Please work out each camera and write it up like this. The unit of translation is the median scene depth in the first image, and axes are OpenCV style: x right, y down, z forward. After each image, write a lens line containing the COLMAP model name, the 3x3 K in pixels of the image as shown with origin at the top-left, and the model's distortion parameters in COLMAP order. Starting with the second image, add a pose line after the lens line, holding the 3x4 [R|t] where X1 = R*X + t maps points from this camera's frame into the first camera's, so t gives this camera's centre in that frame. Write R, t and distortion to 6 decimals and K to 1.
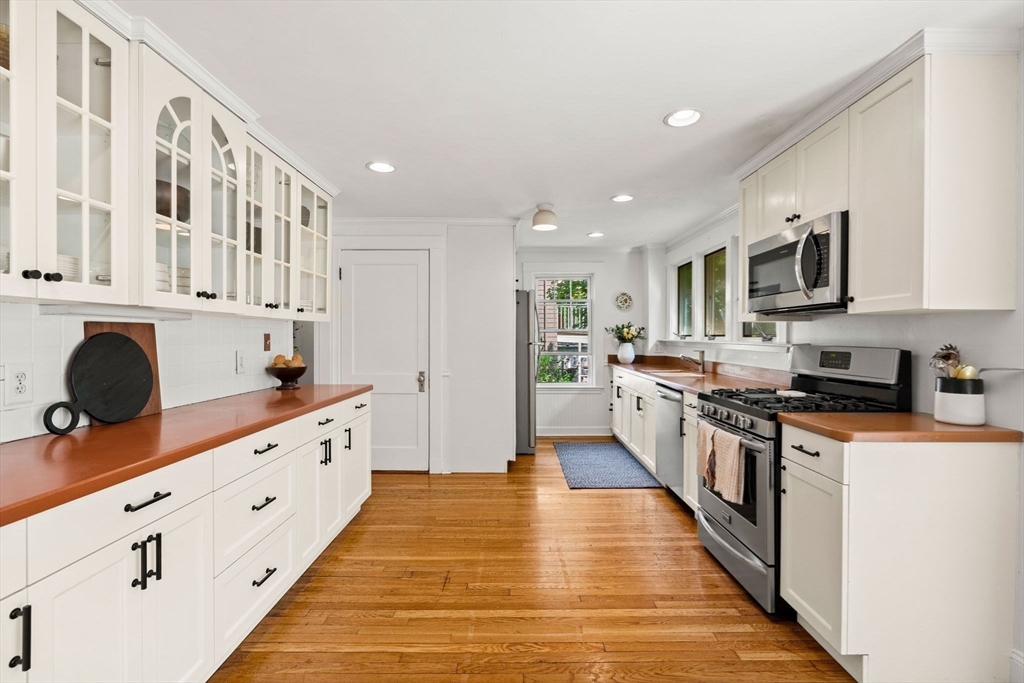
lens RADIAL K [[461.7, 0, 511.9], [0, 461.7, 339.9], [0, 0, 1]] dist [-0.001630, 0.000844]
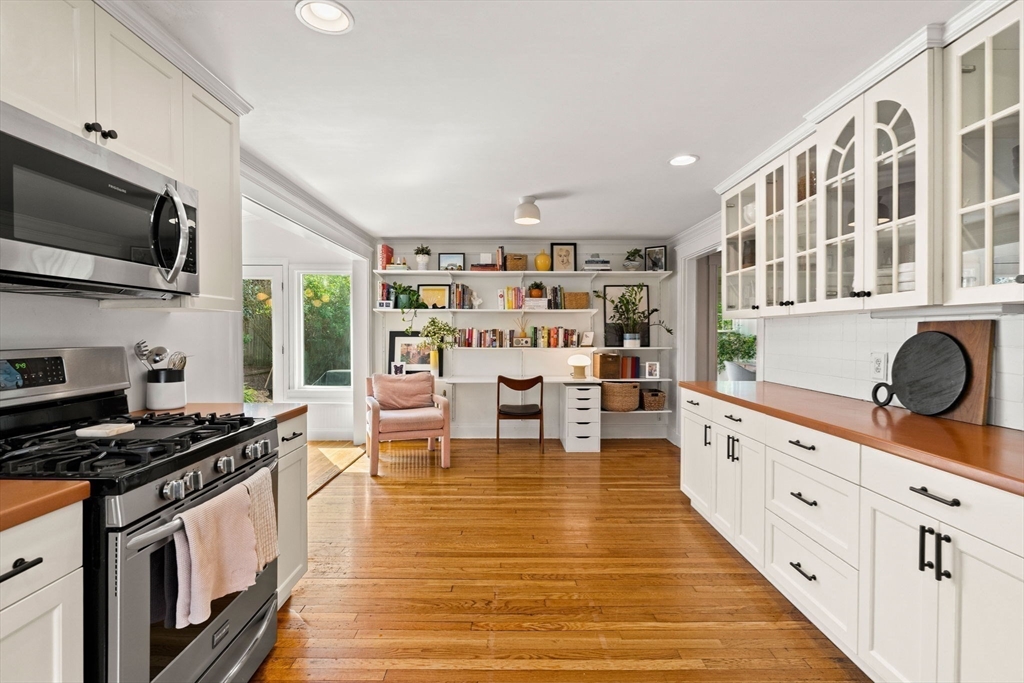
lens RADIAL K [[457.7, 0, 511.4], [0, 457.7, 336.0], [0, 0, 1]] dist [-0.003567, -0.000049]
pose [[-0.999957, -0.002299, -0.008965, 0.109964], [-0.002420, 0.999906, 0.013498, -0.015117], [0.008934, 0.013520, -0.999869, 1.886207]]
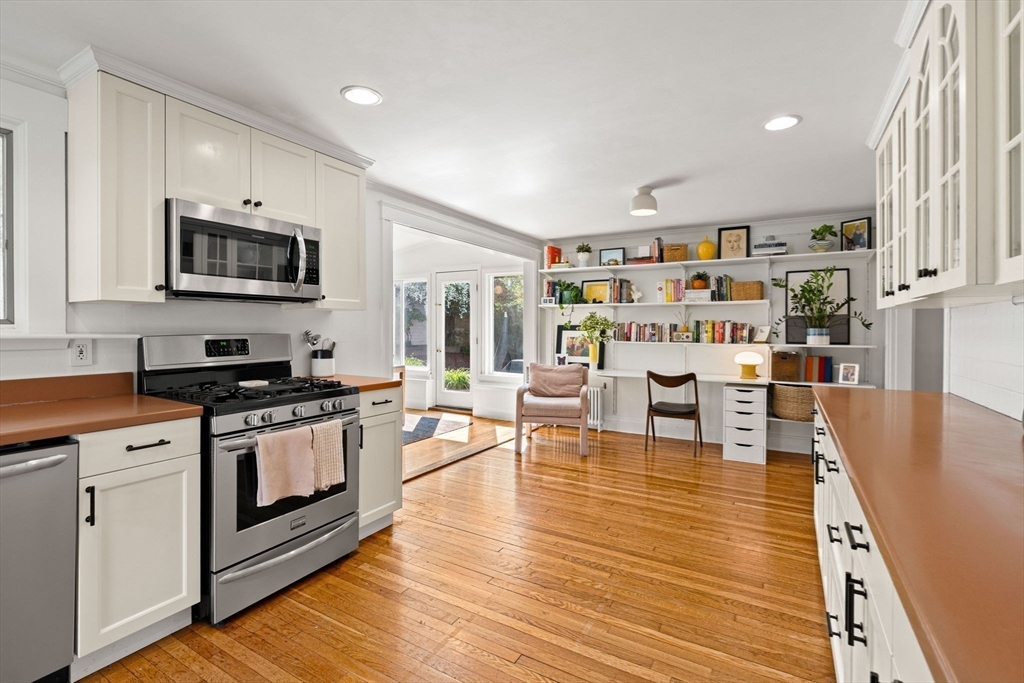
lens RADIAL K [[460.7, 0, 518.3], [0, 460.7, 327.1], [0, 0, 1]] dist [-0.003585, 0.000104]
pose [[-0.870153, -0.004951, 0.492757, -0.426691], [-0.002140, 0.999978, 0.006269, -0.011448], [-0.492777, 0.004401, -0.870145, 1.865472]]
